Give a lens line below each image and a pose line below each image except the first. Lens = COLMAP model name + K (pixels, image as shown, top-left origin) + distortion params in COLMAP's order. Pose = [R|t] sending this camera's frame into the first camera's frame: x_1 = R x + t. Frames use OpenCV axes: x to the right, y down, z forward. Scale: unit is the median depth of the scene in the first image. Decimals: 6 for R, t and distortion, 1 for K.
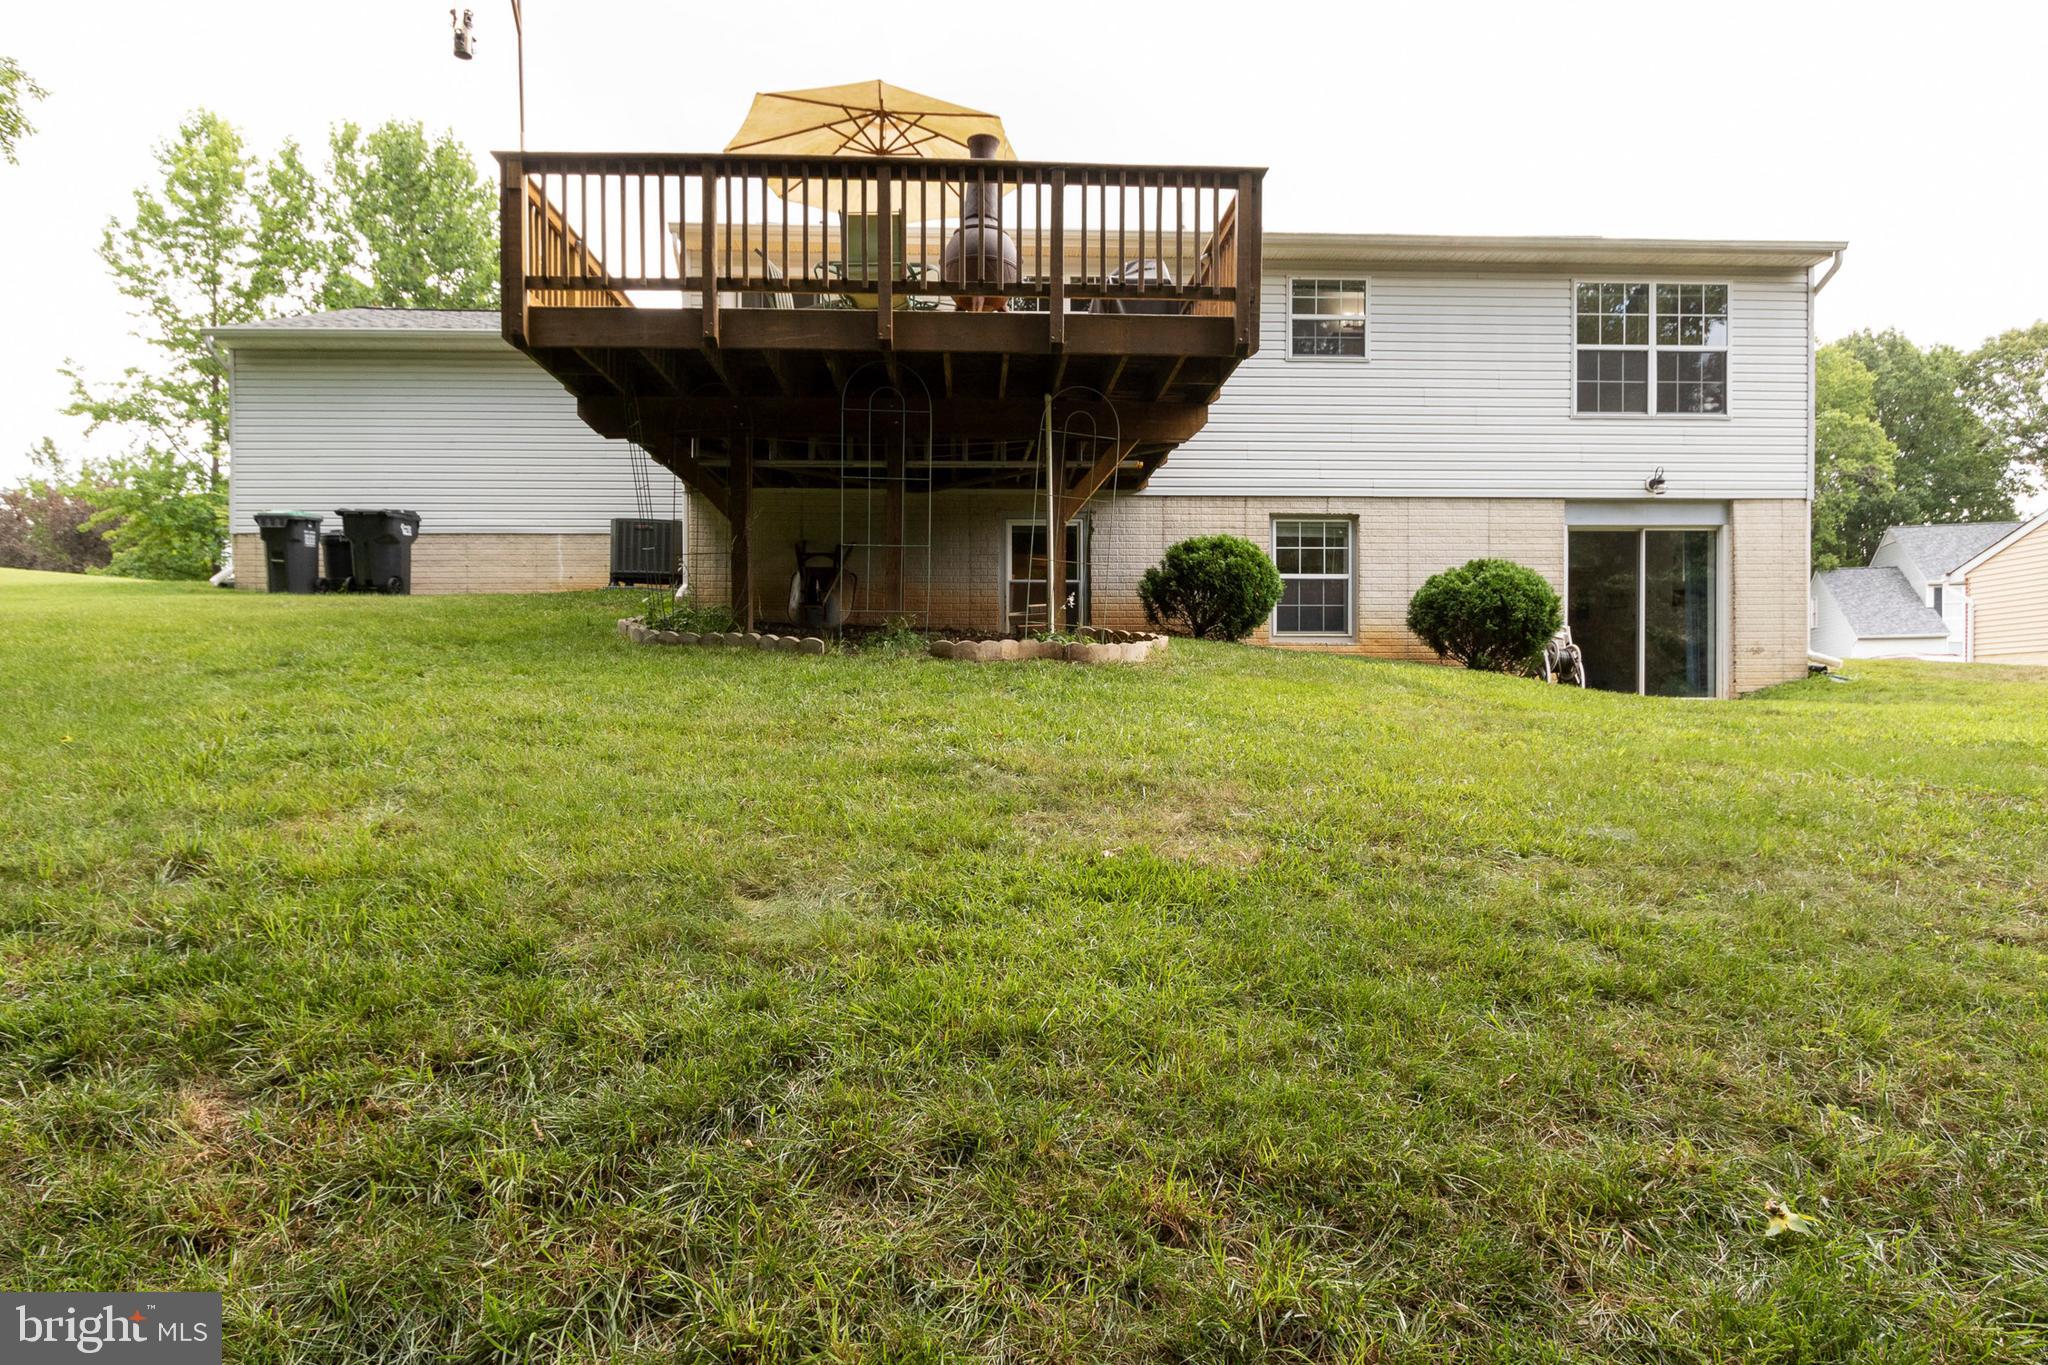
lens RADIAL K [[1195.8, 0, 1017.3], [0, 1195.8, 690.2], [0, 0, 1]] dist [-0.015929, -0.000021]
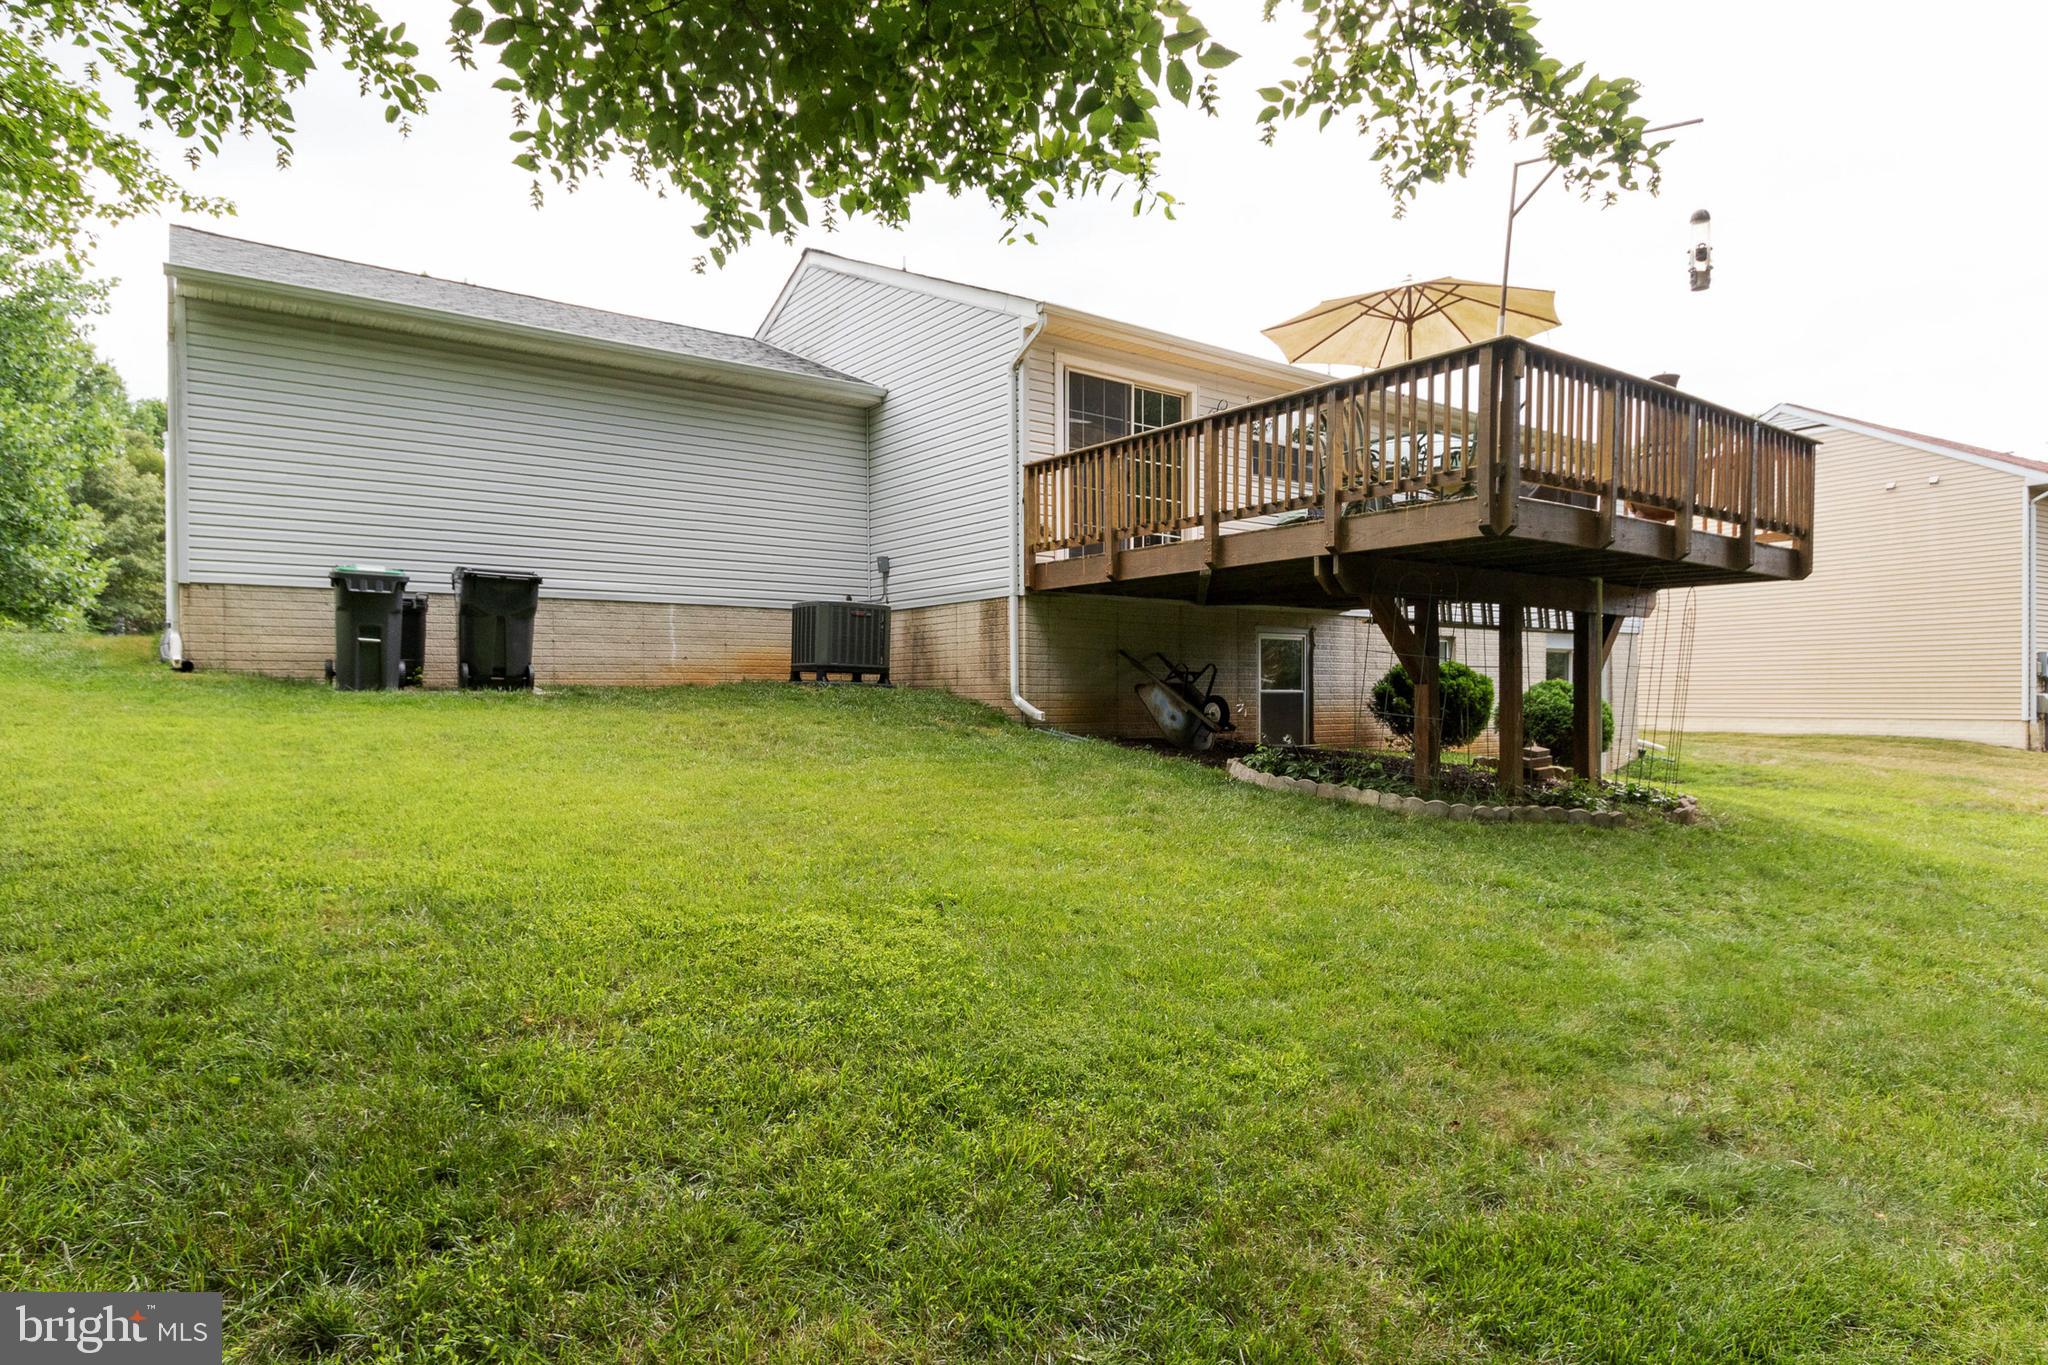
lens RADIAL K [[1195.8, 0, 1016.4], [0, 1195.8, 684.3], [0, 0, 1]] dist [-0.015929, -0.000021]
pose [[0.841634, 0.007287, 0.539998, -0.604637], [-0.013487, 0.999881, 0.007527, -0.084270], [-0.539879, -0.013618, 0.841632, 0.199371]]
